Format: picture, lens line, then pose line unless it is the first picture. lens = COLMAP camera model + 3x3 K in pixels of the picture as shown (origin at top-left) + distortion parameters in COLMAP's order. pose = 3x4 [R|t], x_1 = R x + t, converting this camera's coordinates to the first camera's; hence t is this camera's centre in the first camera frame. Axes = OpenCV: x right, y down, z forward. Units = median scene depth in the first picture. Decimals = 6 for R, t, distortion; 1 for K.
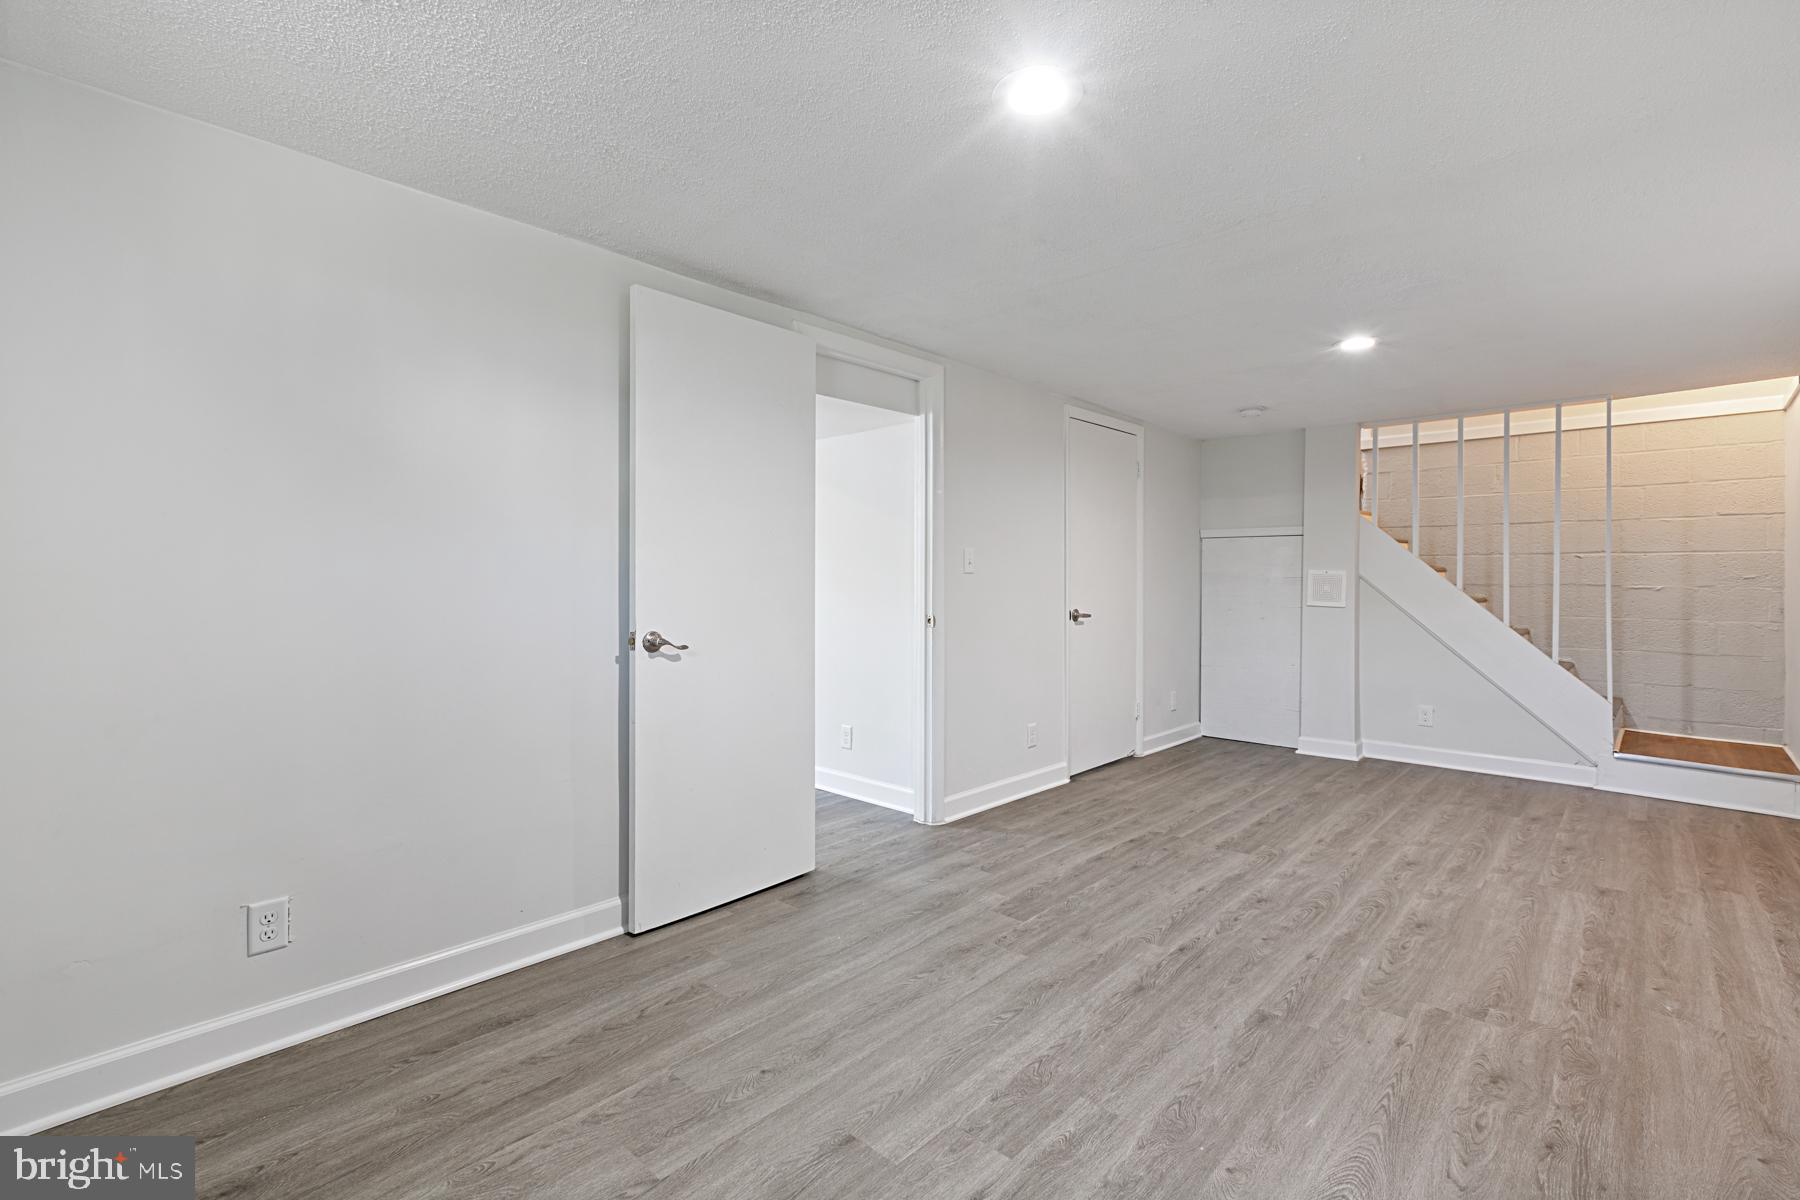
lens RADIAL K [[797.8, 0, 903.1], [0, 797.8, 589.6], [0, 0, 1]] dist [0.000800, -0.000255]
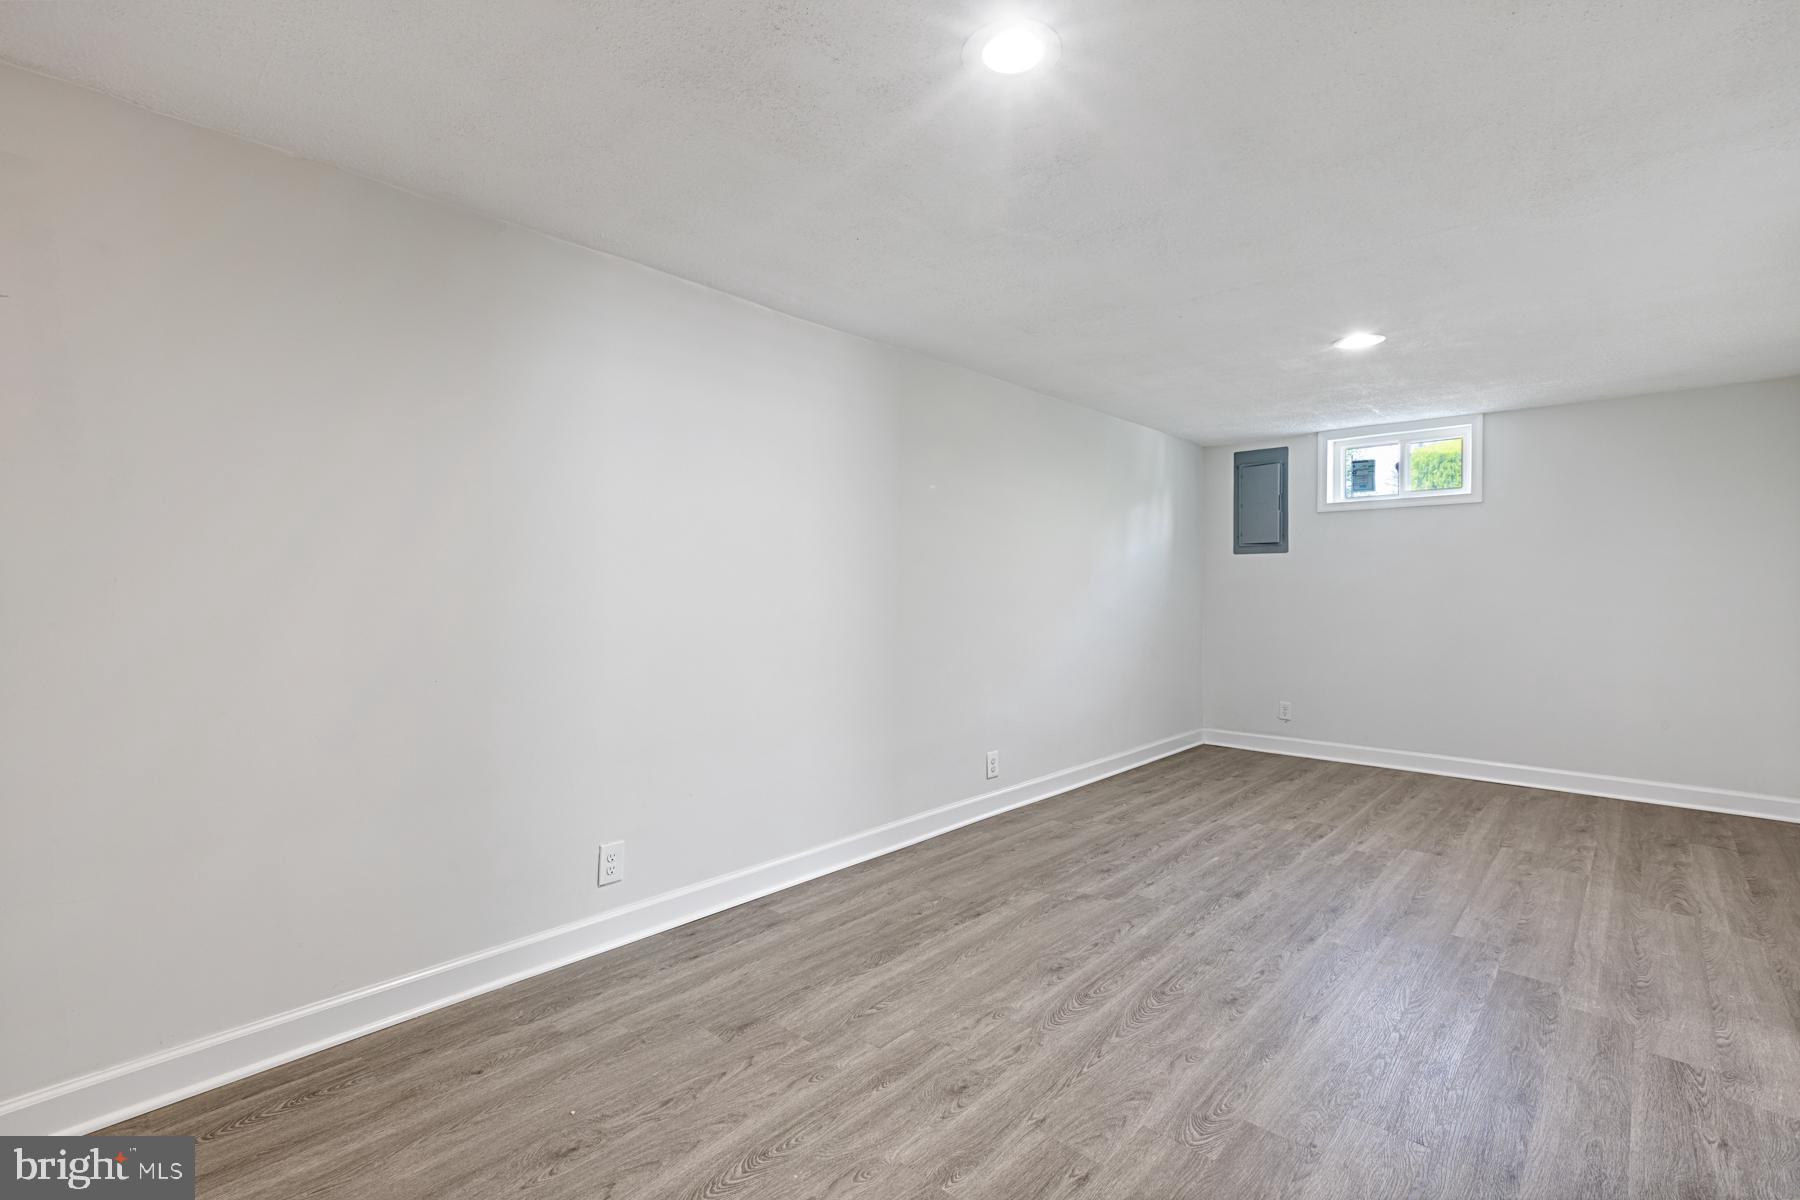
lens RADIAL K [[797.8, 0, 903.1], [0, 797.8, 589.6], [0, 0, 1]] dist [0.000800, -0.000255]
pose [[-0.999973, -0.007294, 0.000541, 0.870626], [-0.007283, 0.999819, 0.017549, -0.022138], [-0.000668, 0.017545, -0.999846, 1.999015]]
